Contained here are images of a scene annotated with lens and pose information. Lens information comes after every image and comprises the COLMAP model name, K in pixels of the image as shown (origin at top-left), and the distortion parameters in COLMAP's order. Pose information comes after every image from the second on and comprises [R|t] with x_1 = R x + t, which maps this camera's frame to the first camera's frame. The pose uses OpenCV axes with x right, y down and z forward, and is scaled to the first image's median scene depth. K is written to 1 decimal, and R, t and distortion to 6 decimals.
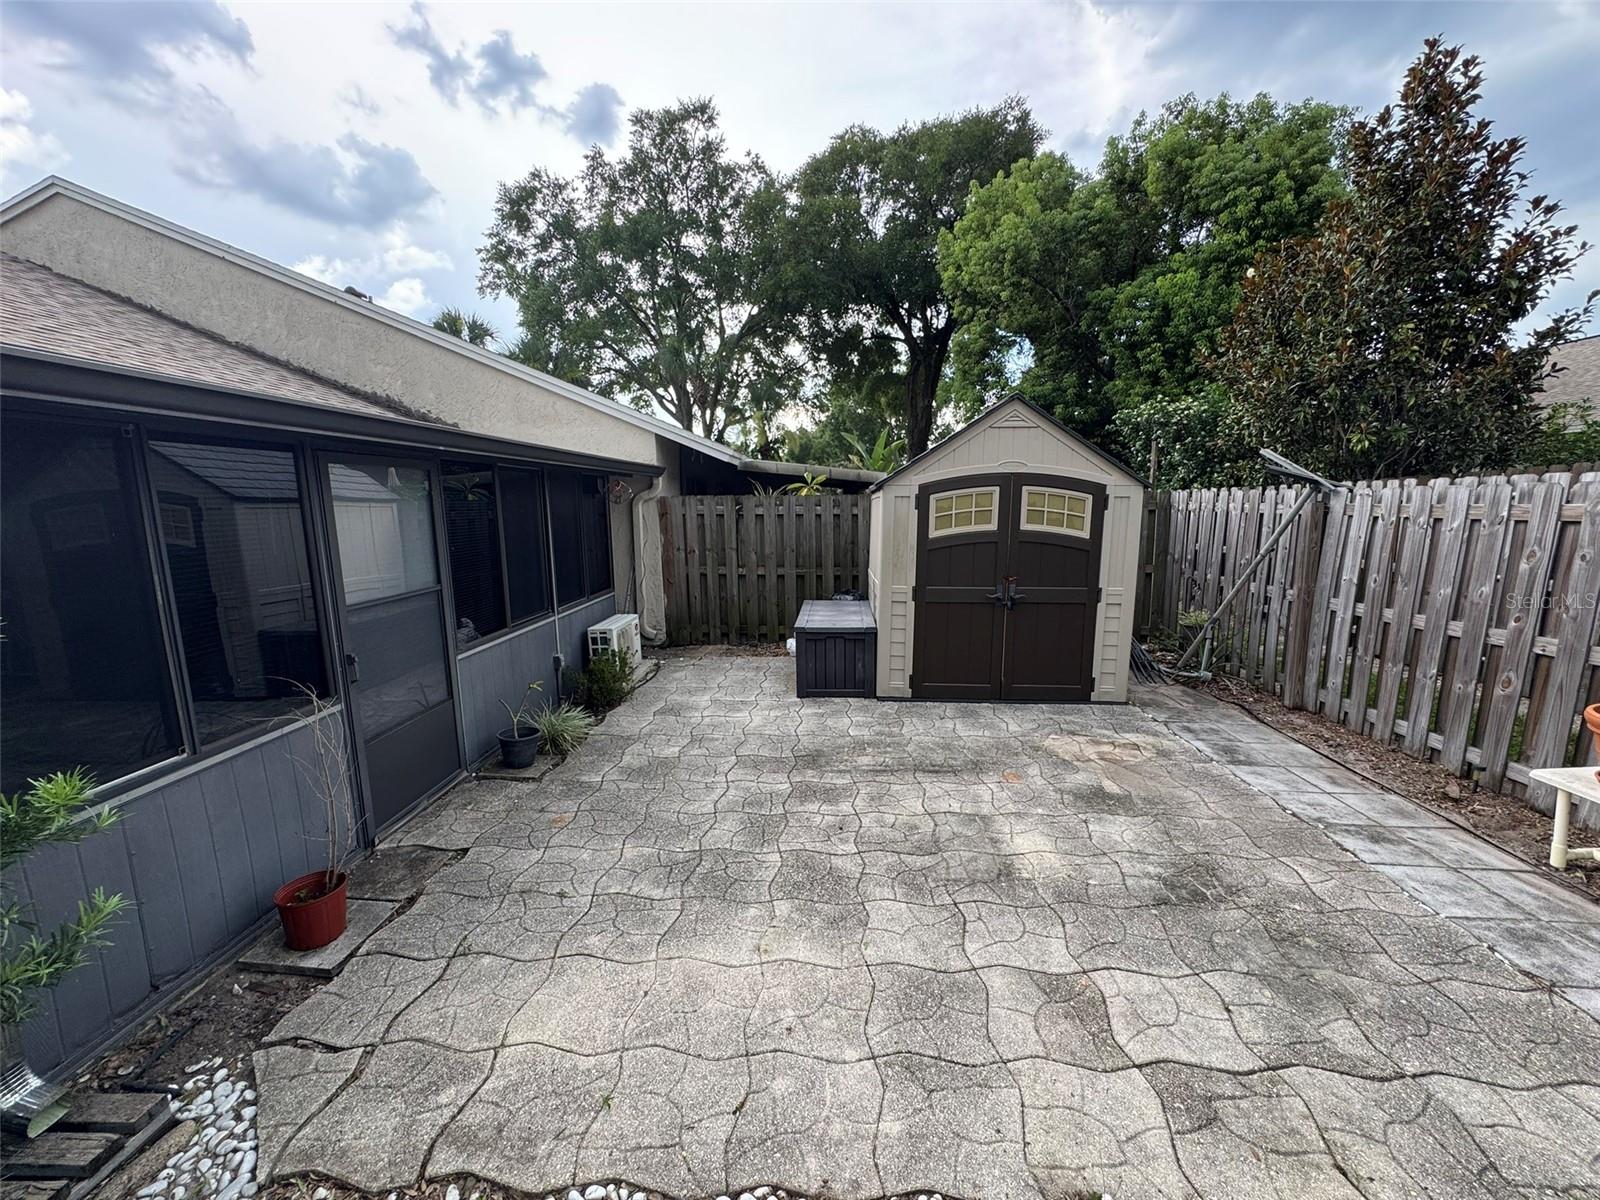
lens RADIAL K [[638.0, 0, 800.5], [0, 638.0, 607.1], [0, 0, 1]] dist [0.002404, 0.000625]
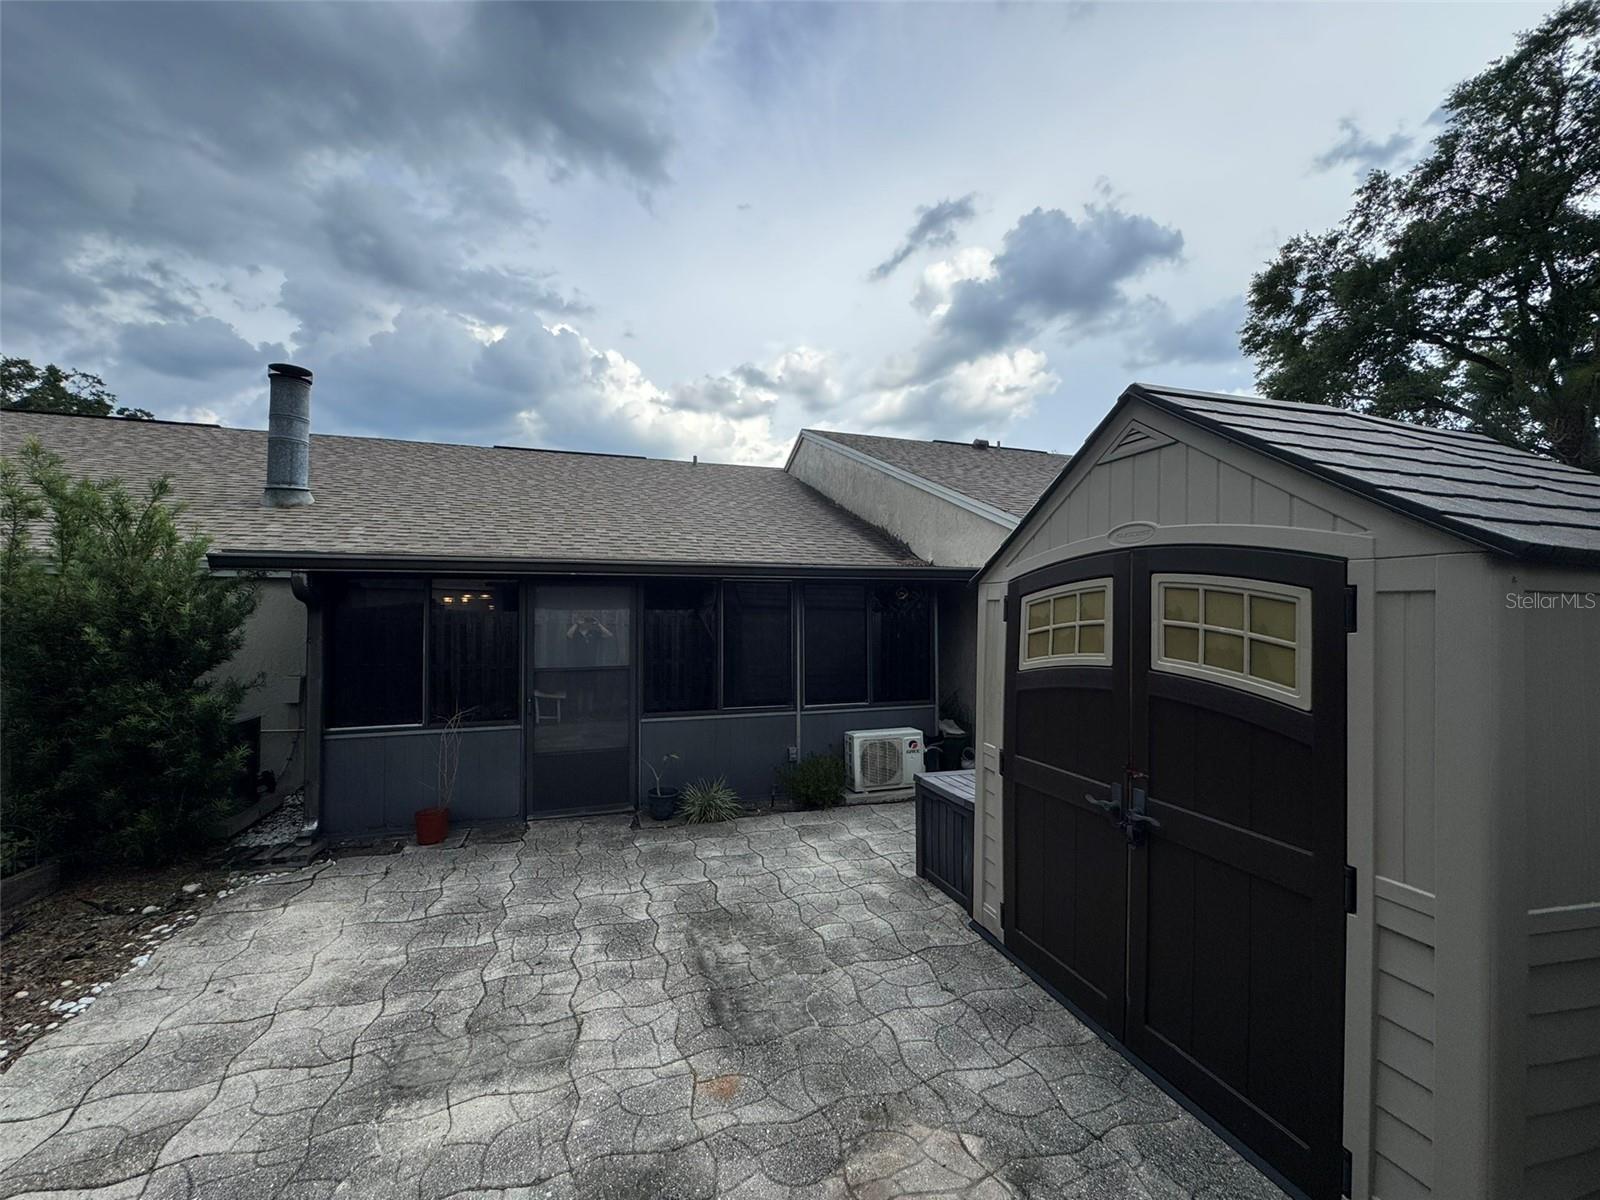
lens RADIAL K [[638.0, 0, 797.4], [0, 638.0, 609.8], [0, 0, 1]] dist [0.002404, 0.000625]
pose [[0.358171, -0.003921, -0.933648, 0.737405], [-0.152230, 0.986364, -0.062542, -0.105115], [0.921162, 0.164530, 0.352691, 0.658480]]
